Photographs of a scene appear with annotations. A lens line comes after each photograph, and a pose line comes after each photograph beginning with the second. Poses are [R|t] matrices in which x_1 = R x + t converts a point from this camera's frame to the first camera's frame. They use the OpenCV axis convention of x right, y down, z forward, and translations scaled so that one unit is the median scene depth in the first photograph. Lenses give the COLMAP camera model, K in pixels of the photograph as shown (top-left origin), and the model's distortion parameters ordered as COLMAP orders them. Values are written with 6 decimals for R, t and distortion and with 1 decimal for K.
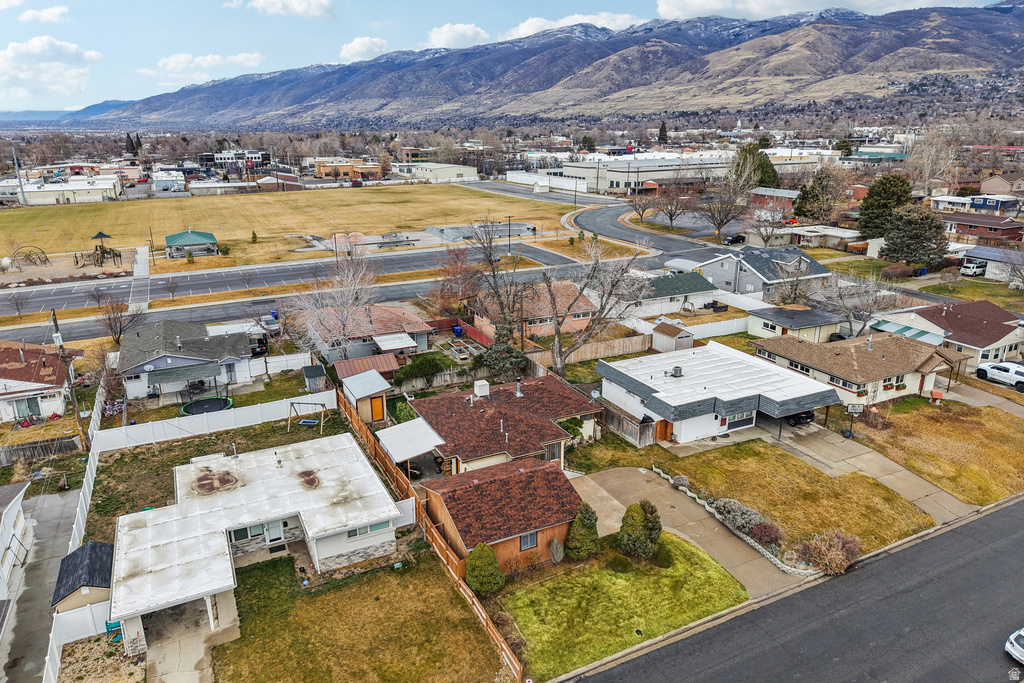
lens RADIAL K [[686.2, 0, 515.0], [0, 686.2, 344.5], [0, 0, 1]] dist [0.025956, -0.023568]
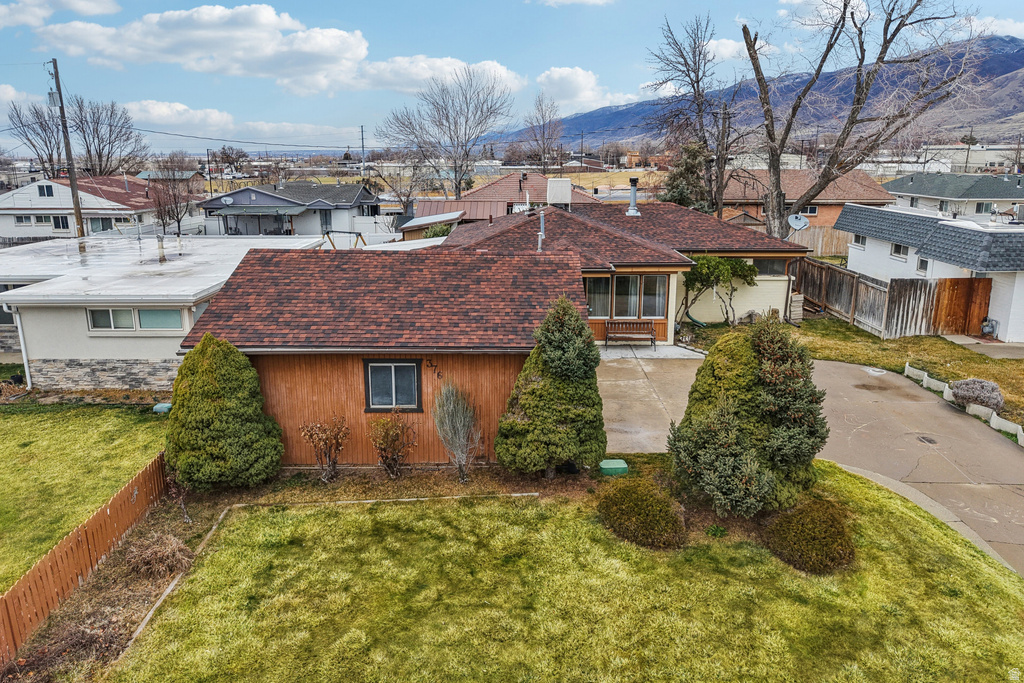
lens RADIAL K [[701.2, 0, 516.2], [0, 701.2, 304.4], [0, 0, 1]] dist [0.024194, -0.022129]
pose [[0.891446, 0.098429, -0.442308, 0.146694], [-0.140721, 0.987995, -0.063751, 0.165171], [0.430723, 0.119073, 0.894594, 0.448928]]
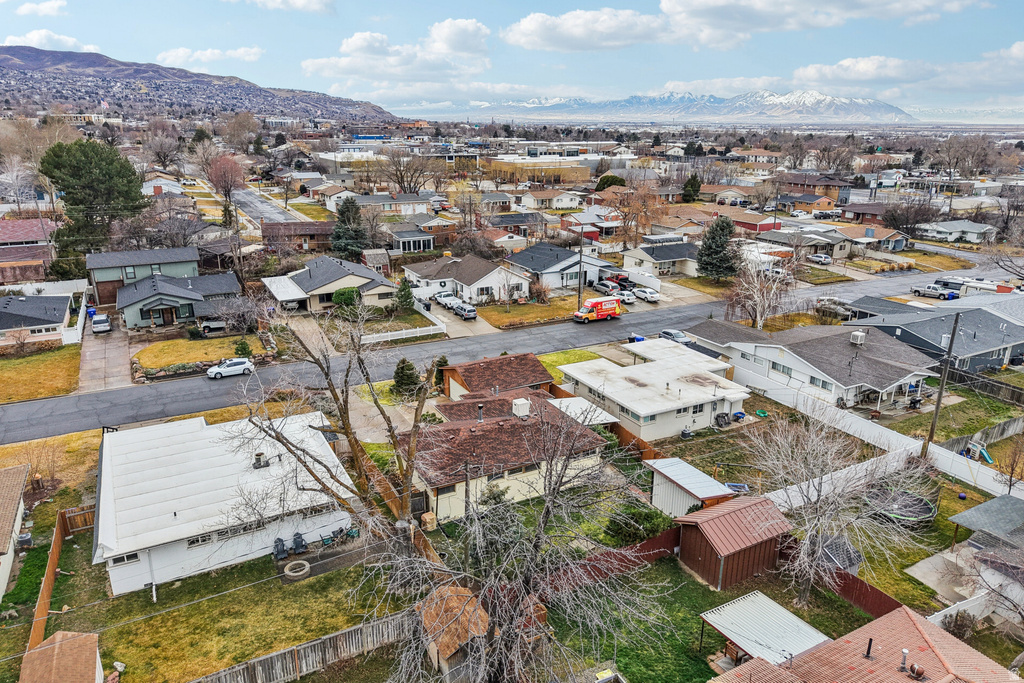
lens RADIAL K [[691.7, 0, 513.9], [0, 691.7, 341.1], [0, 0, 1]] dist [0.028308, -0.026457]
pose [[-0.999119, 0.010839, -0.040544, -0.001344], [-0.014744, 0.813844, 0.580896, -0.480132], [0.039293, 0.580982, -0.812967, 1.487840]]
